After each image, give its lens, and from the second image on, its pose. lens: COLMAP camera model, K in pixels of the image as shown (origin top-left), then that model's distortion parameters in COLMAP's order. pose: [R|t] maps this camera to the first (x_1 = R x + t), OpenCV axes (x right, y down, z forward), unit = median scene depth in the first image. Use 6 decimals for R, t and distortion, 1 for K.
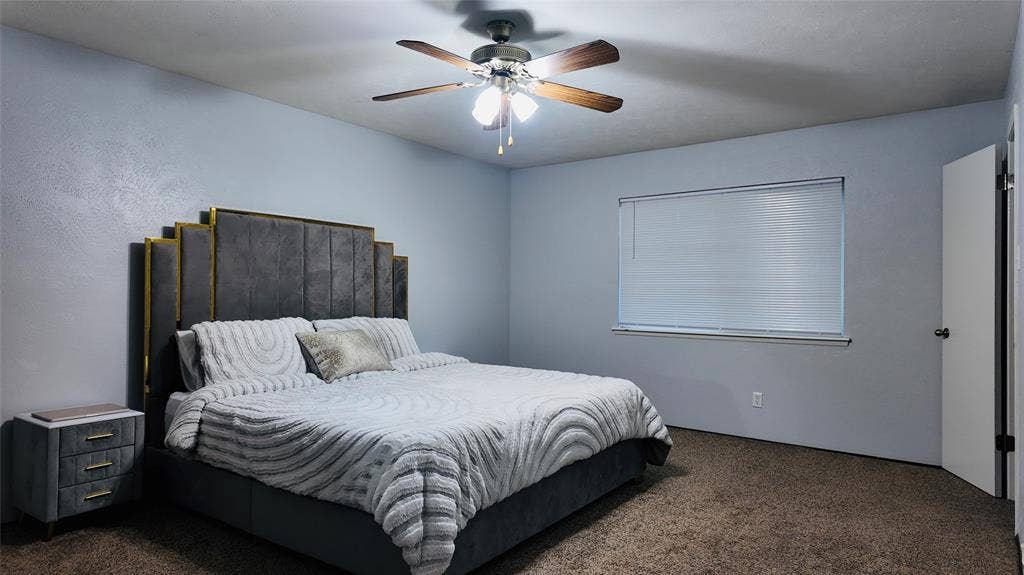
lens RADIAL K [[598.7, 0, 513.7], [0, 598.7, 290.0], [0, 0, 1]] dist [0.090997, -0.100912]
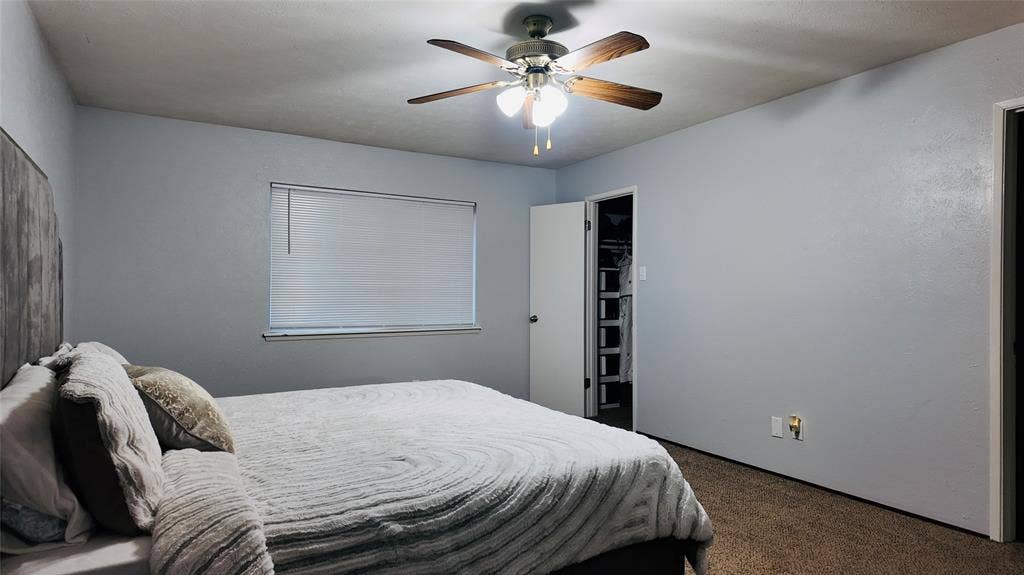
lens RADIAL K [[598.7, 0, 513.7], [0, 598.7, 290.0], [0, 0, 1]] dist [0.090997, -0.100912]
pose [[0.406971, -0.004283, 0.913431, -0.651951], [-0.006378, 0.999951, 0.007530, -0.010595], [-0.913419, -0.008890, 0.406924, 0.452150]]
